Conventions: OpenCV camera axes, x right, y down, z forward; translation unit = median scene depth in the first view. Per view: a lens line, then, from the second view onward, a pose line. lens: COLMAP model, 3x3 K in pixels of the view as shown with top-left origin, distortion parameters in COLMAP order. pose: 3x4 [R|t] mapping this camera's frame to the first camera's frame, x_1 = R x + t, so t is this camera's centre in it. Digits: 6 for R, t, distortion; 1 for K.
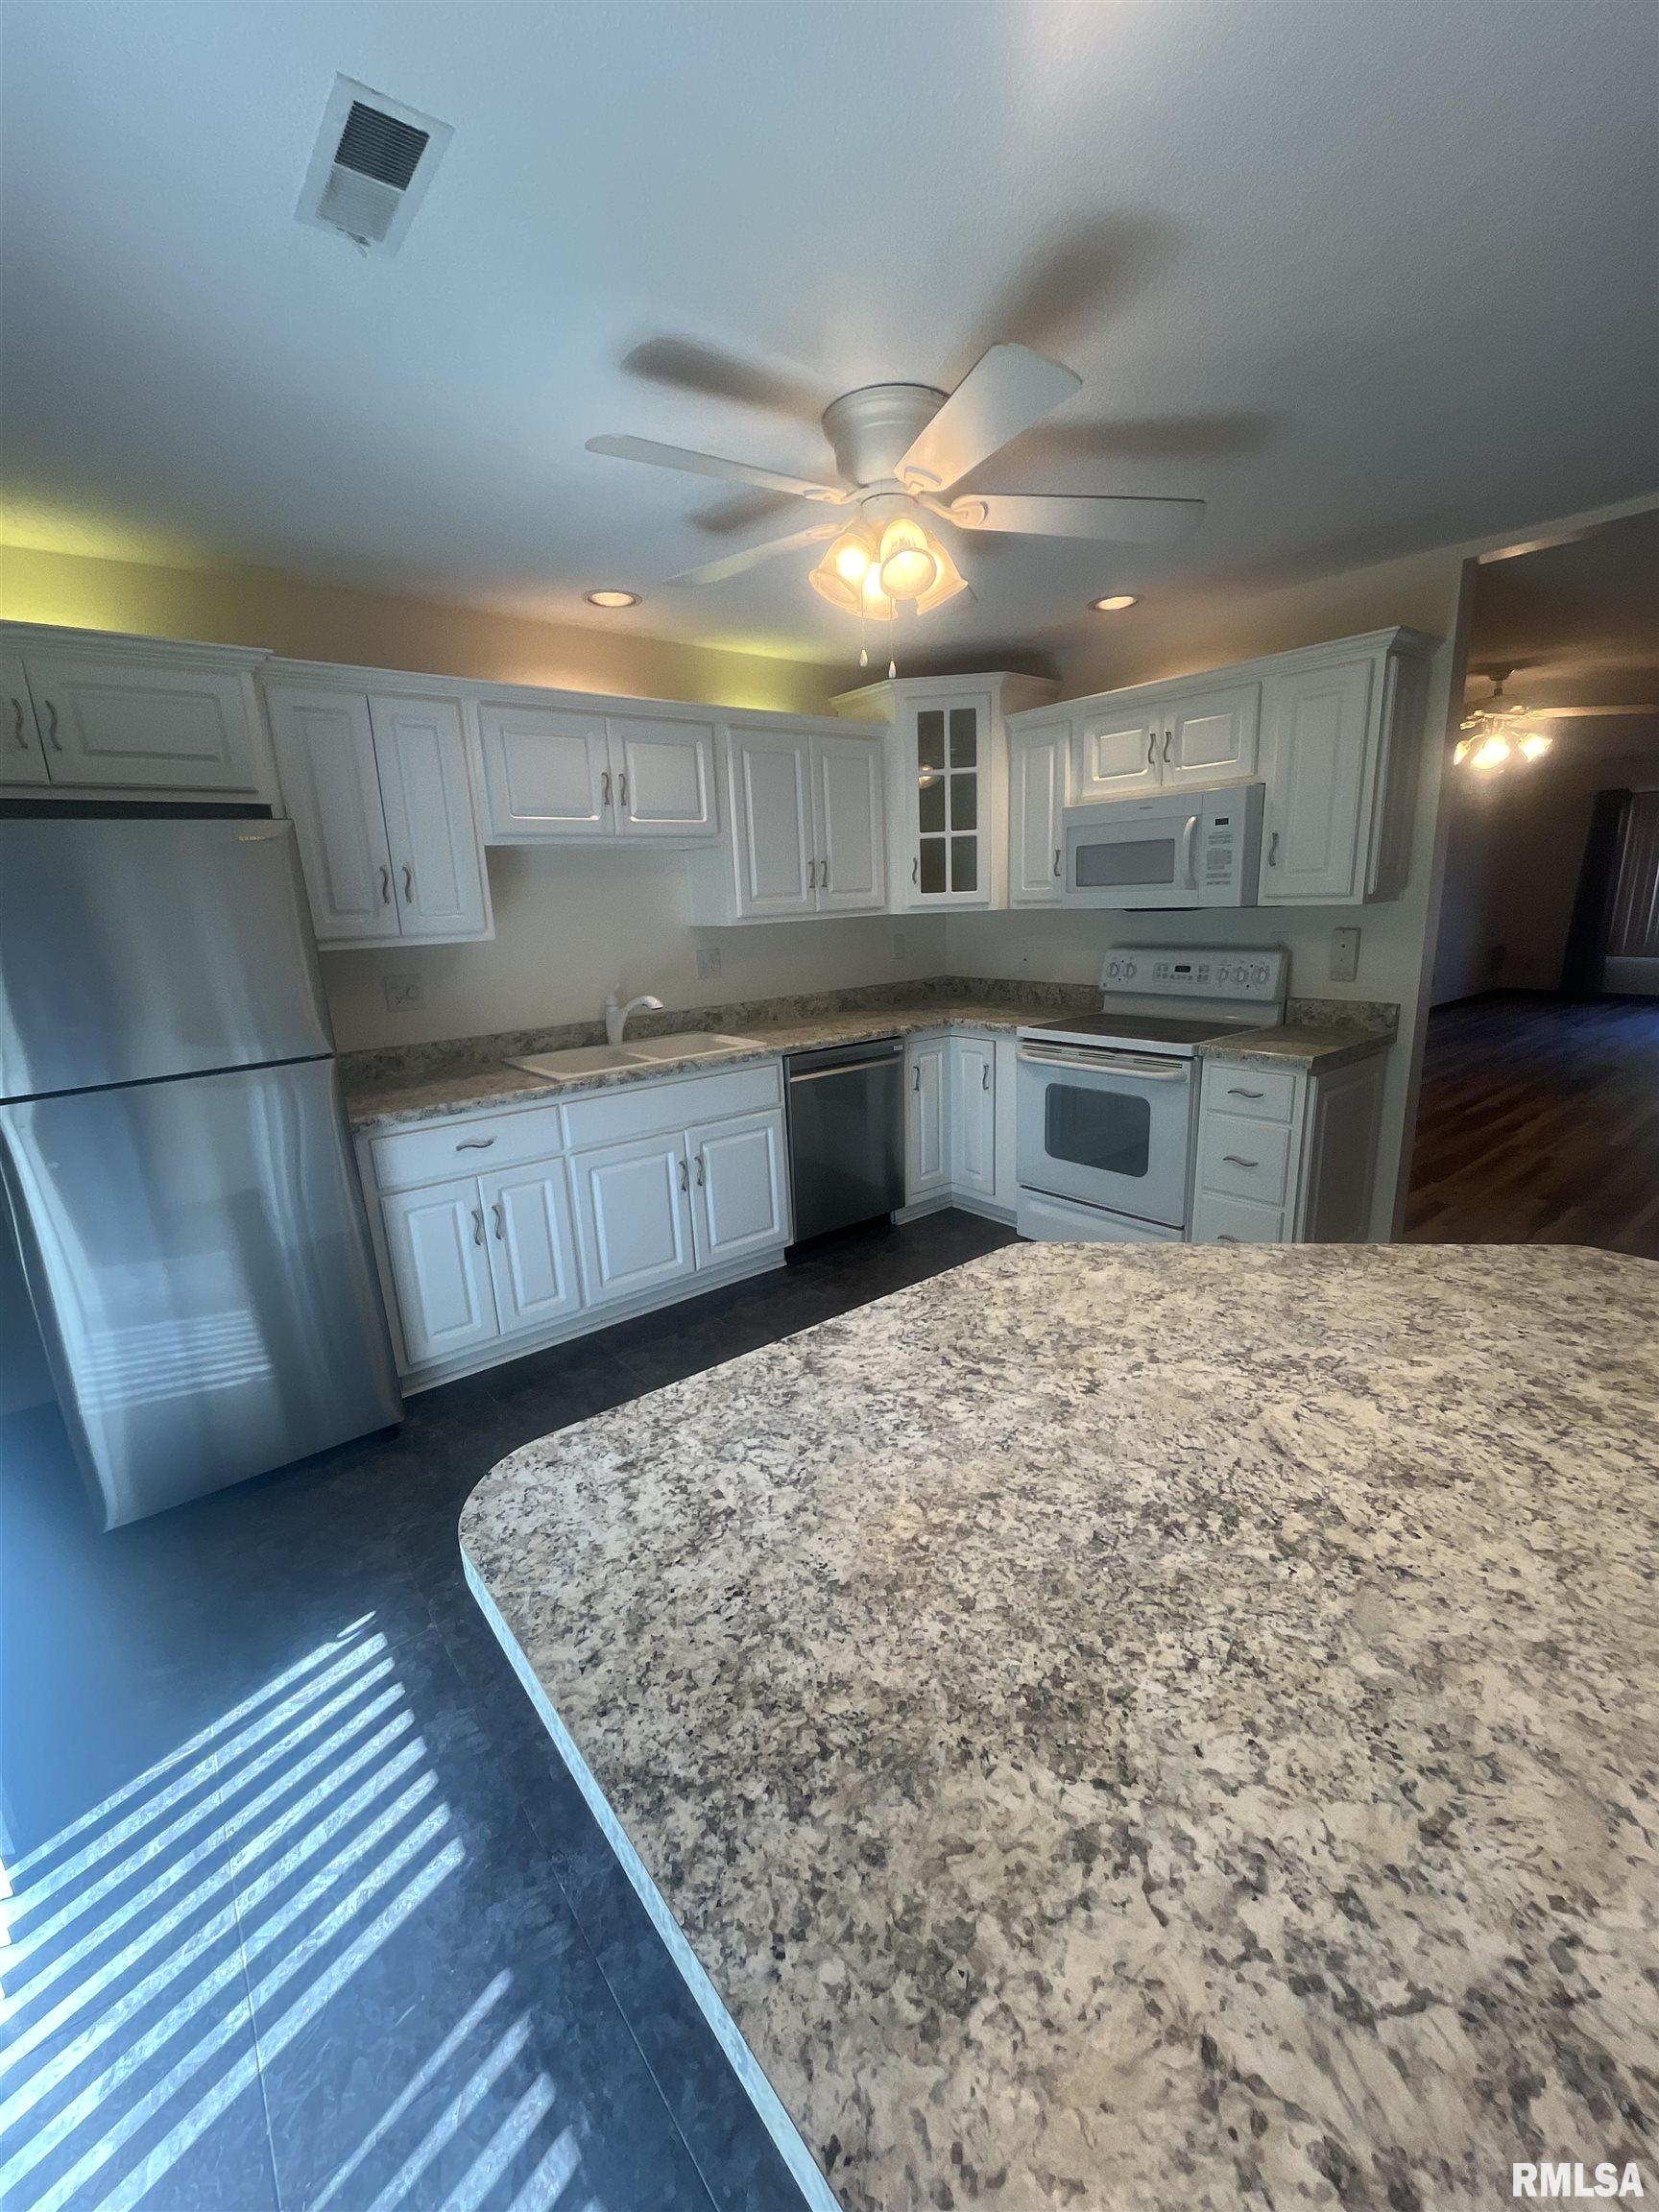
lens RADIAL K [[891.8, 0, 832.0], [0, 891.8, 1109.1], [0, 0, 1]] dist [-0.001850, 0.000212]
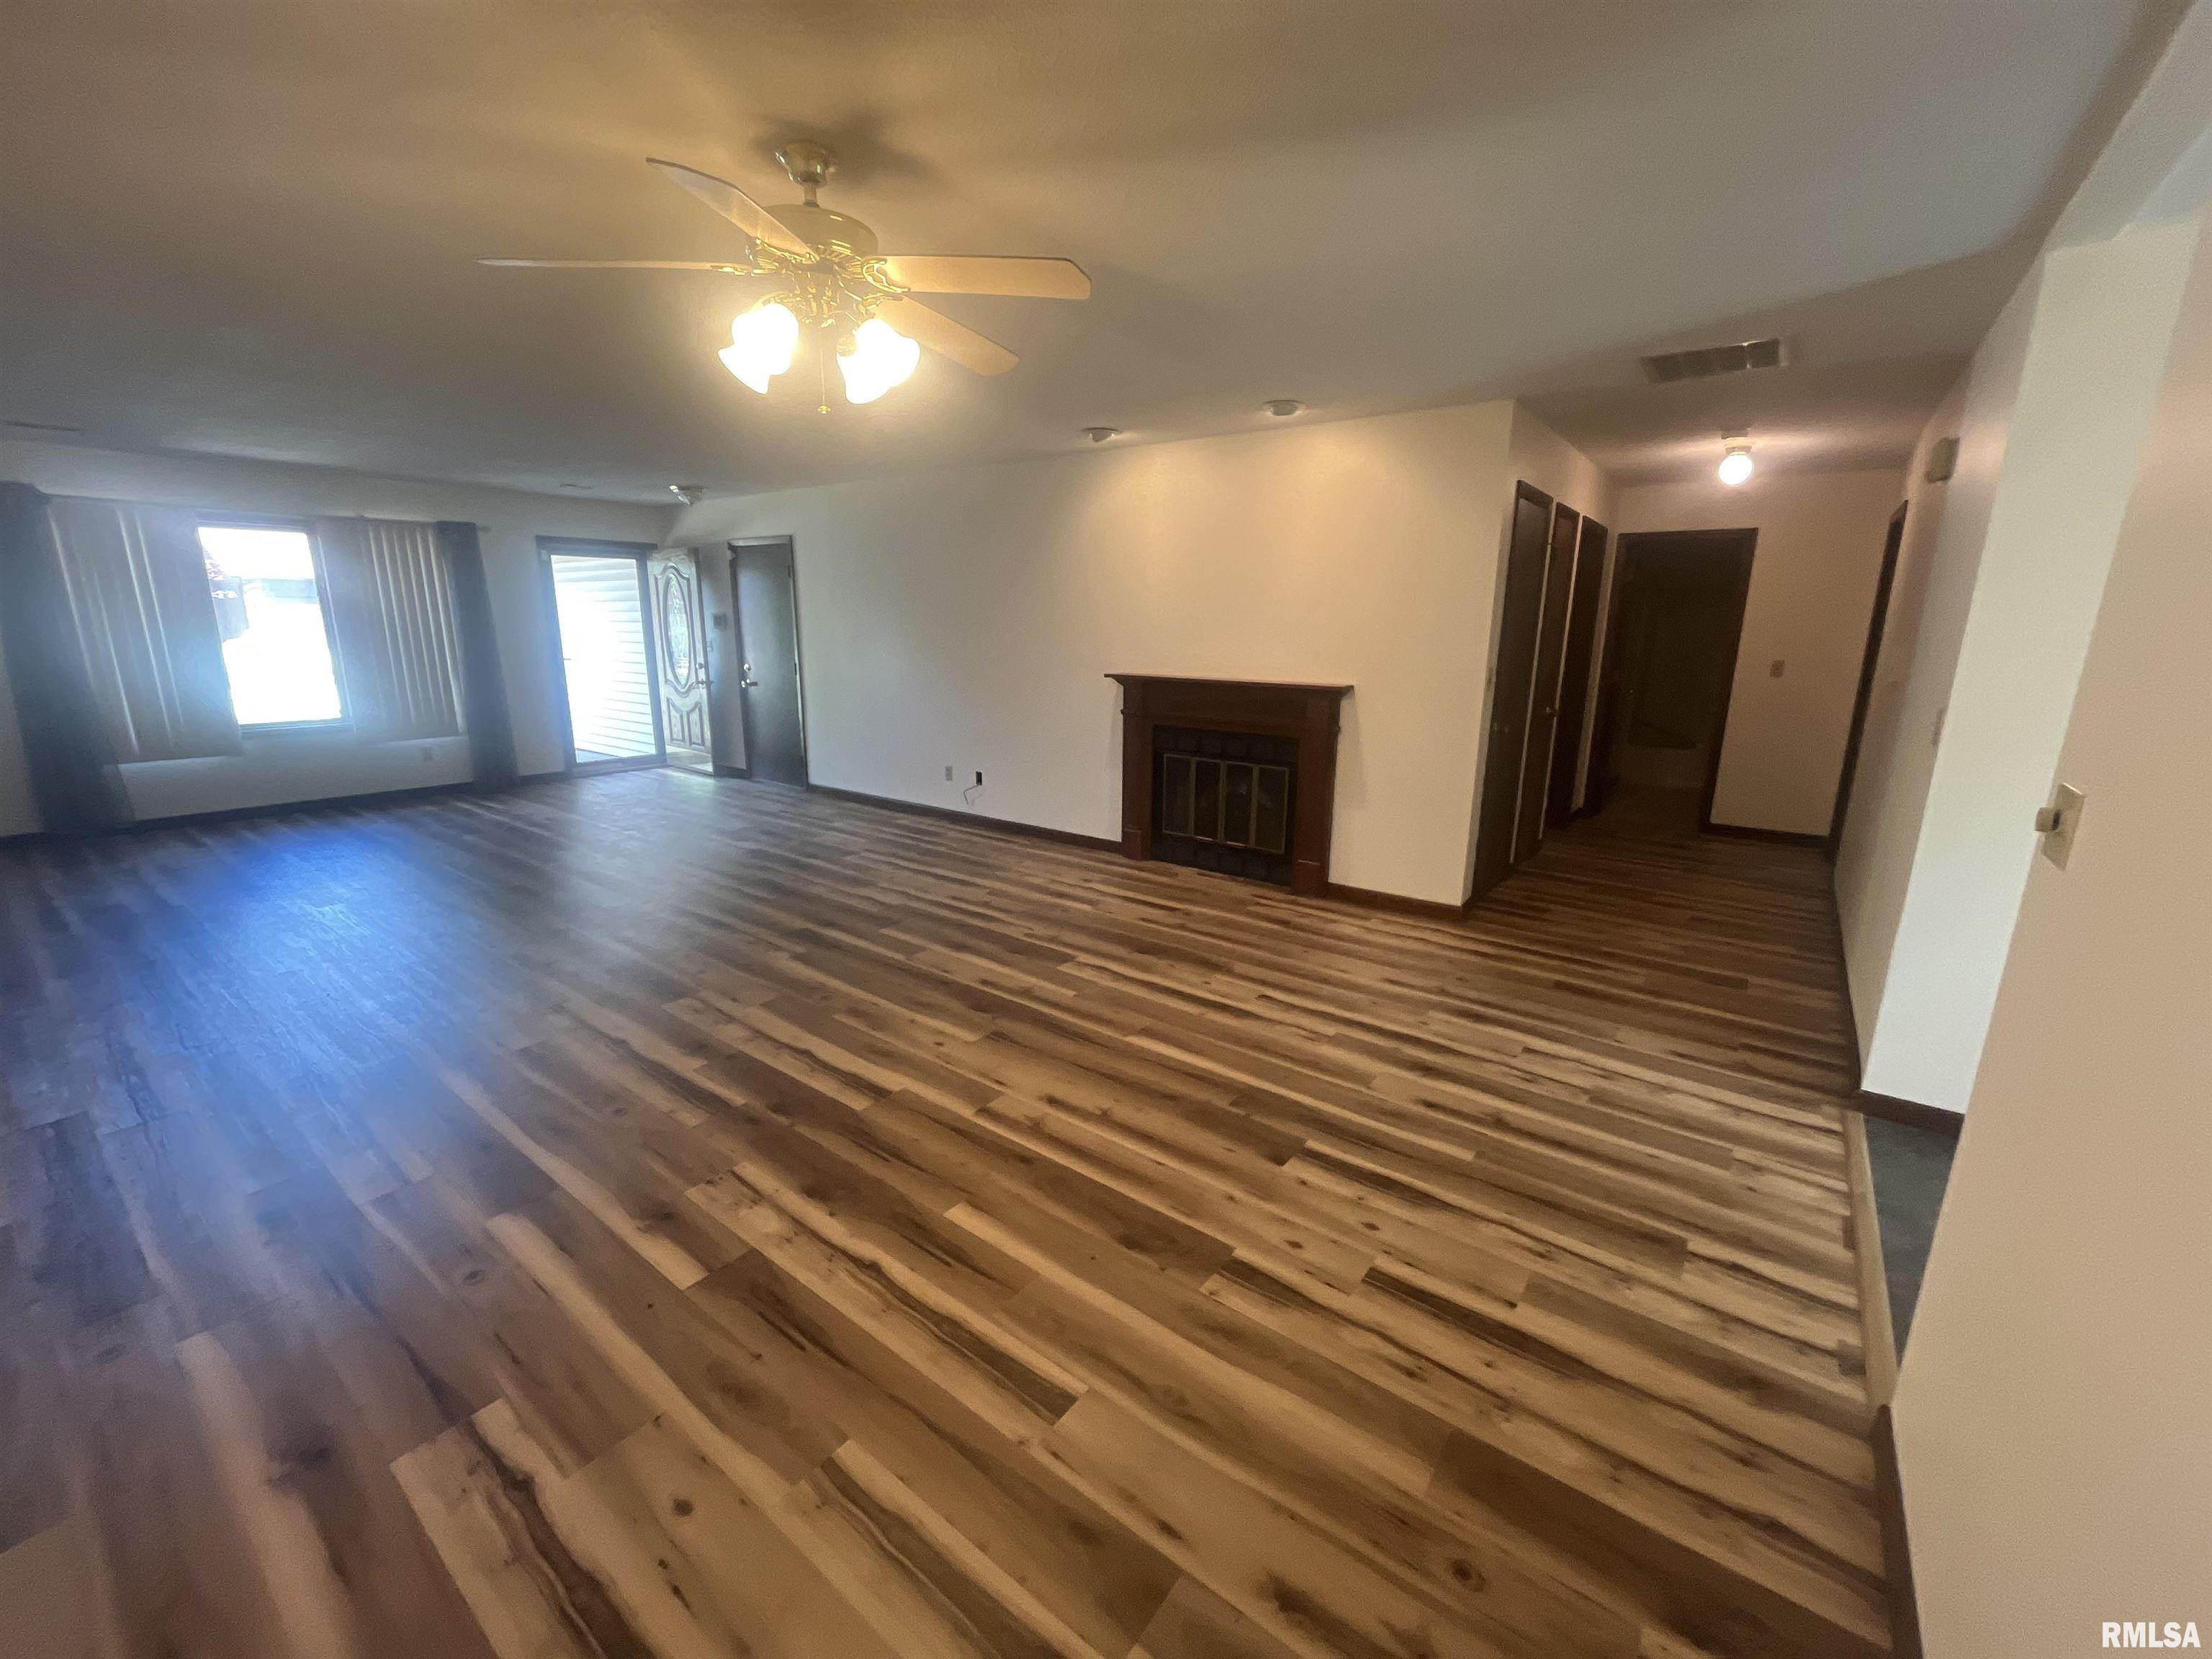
lens RADIAL K [[891.8, 0, 1110.9], [0, 891.8, 832.2], [0, 0, 1]] dist [-0.001850, 0.000212]
pose [[-0.248581, -0.191701, 0.949451, 0.866445], [0.226428, 0.941560, 0.249390, -0.916672], [-0.941774, 0.276976, -0.190648, 3.596535]]
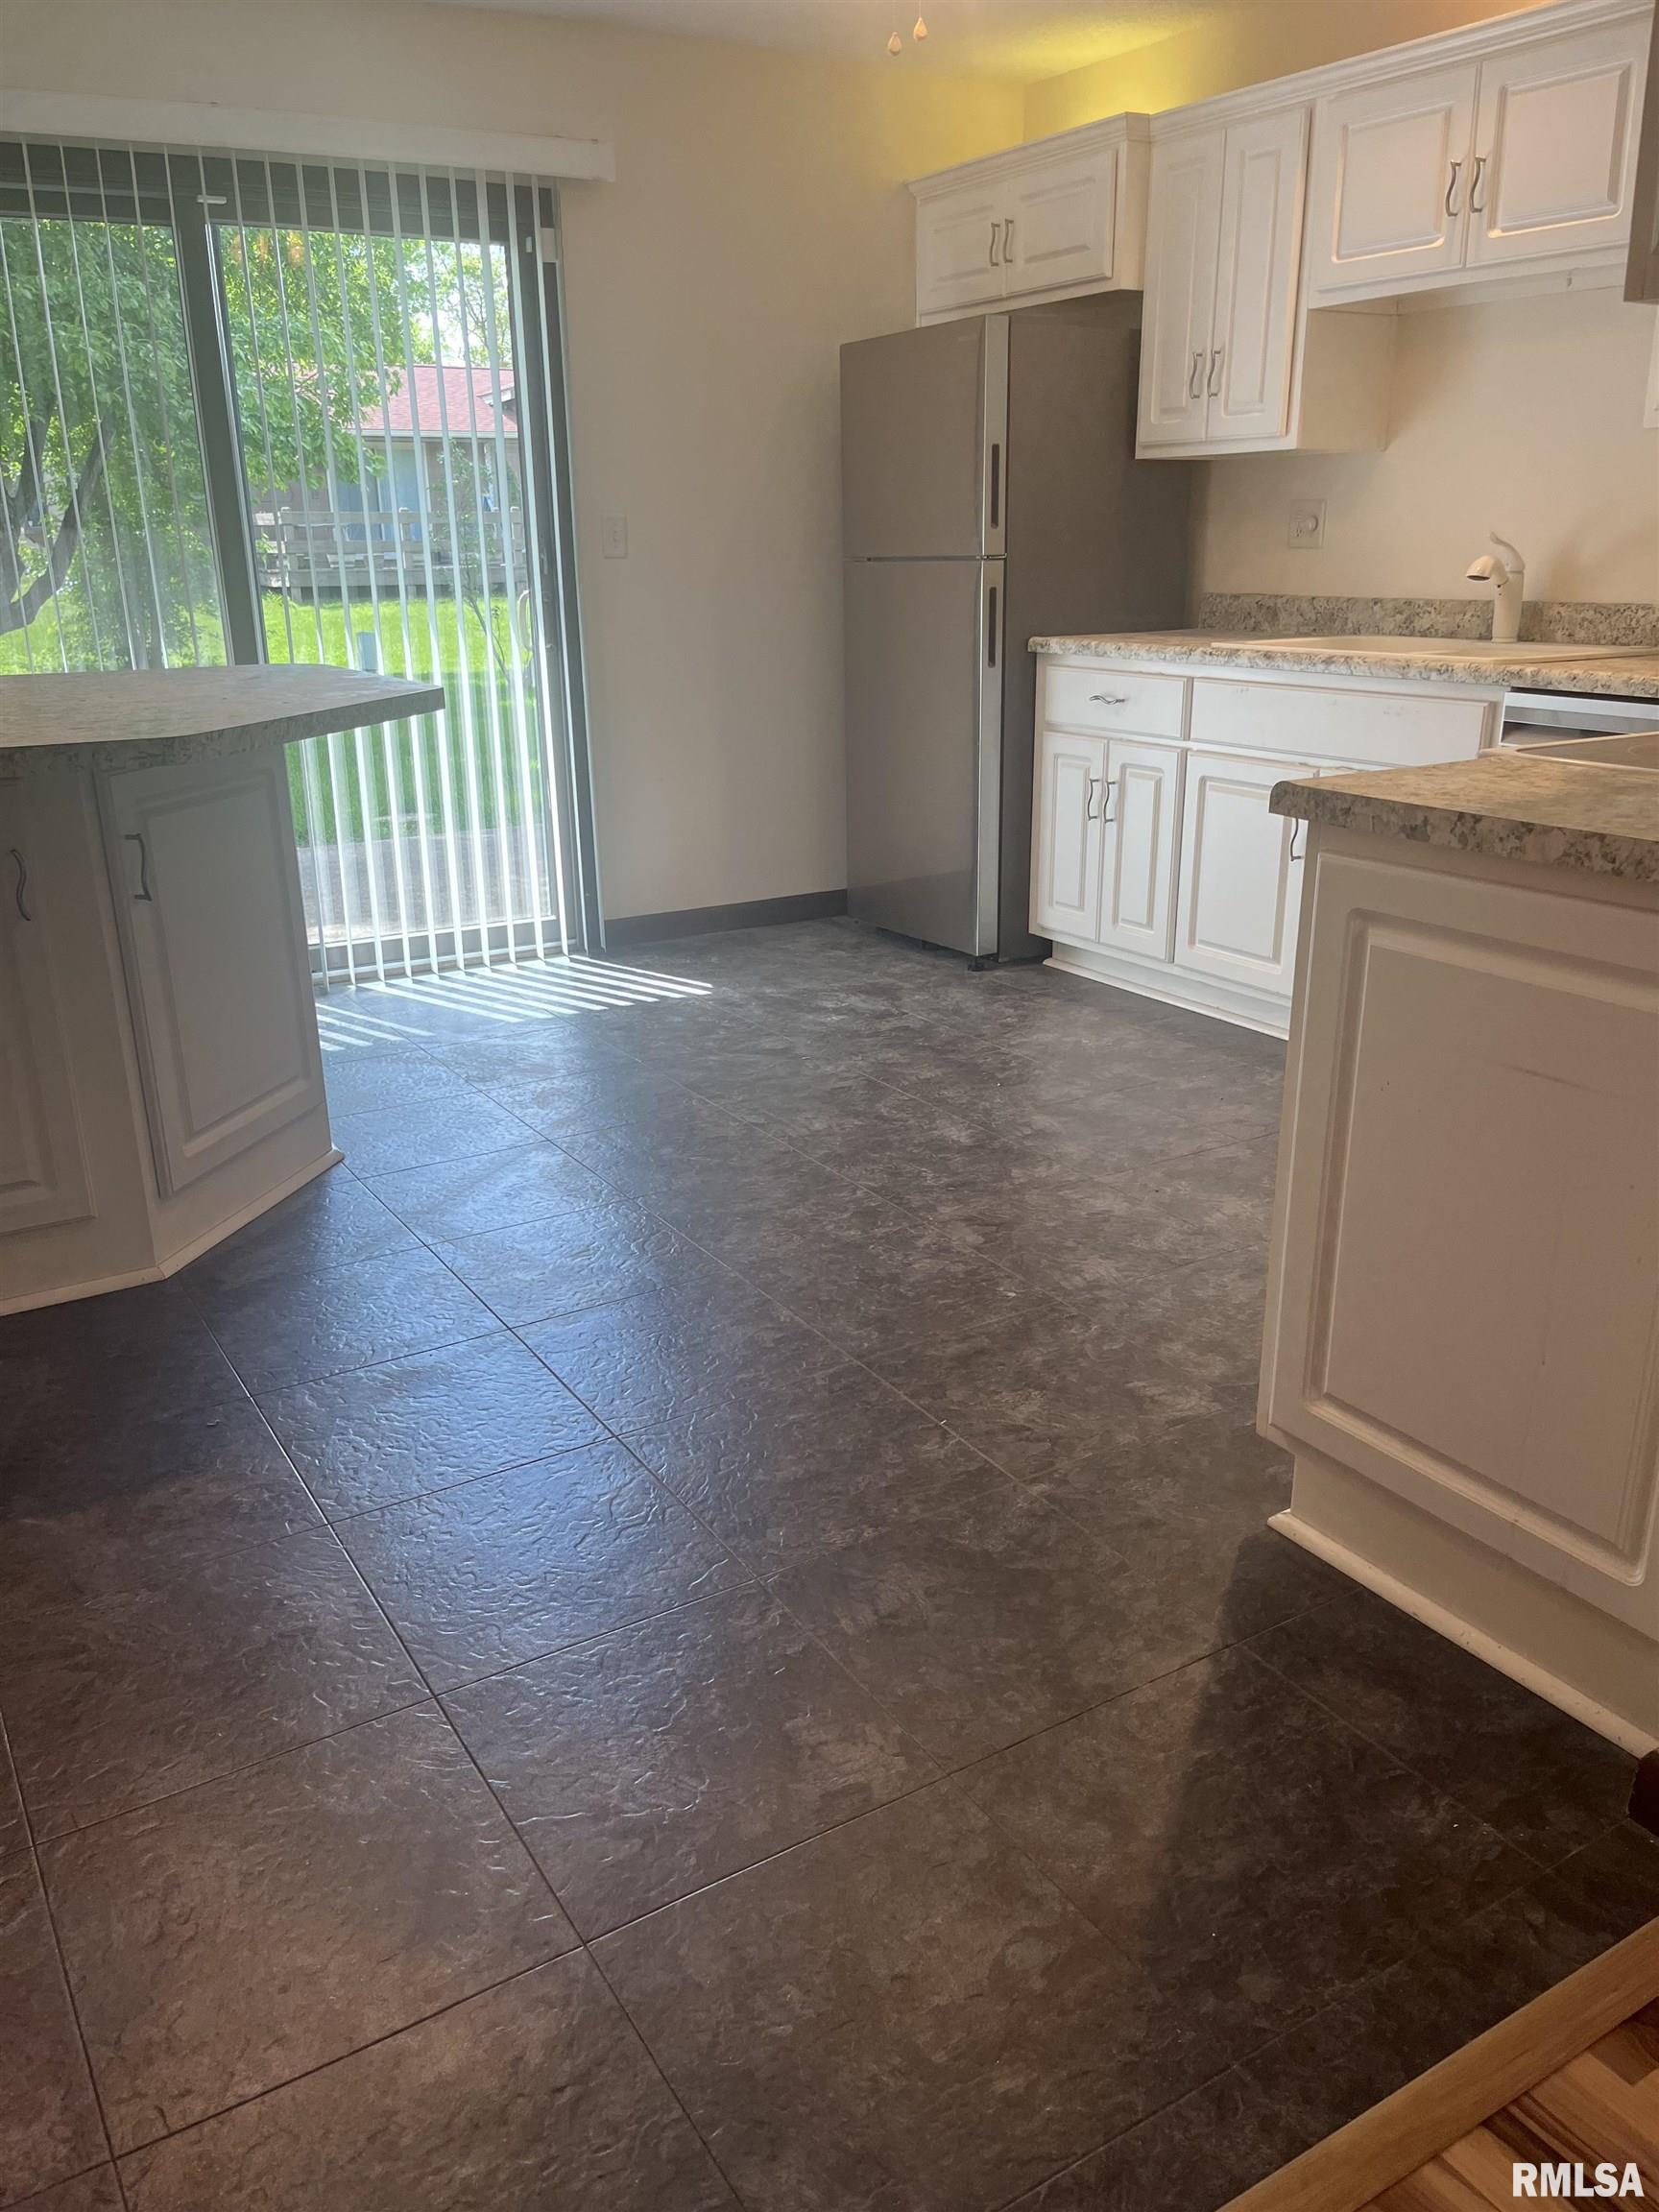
lens RADIAL K [[1692.5, 0, 828.0], [0, 1692.5, 1145.8], [0, 0, 1]] dist [-0.001405, -0.002078]
pose [[-0.127406, 0.376564, -0.917588, 2.615883], [-0.215336, 0.892559, 0.396192, -0.332149], [0.968193, 0.248067, -0.032629, 1.850264]]
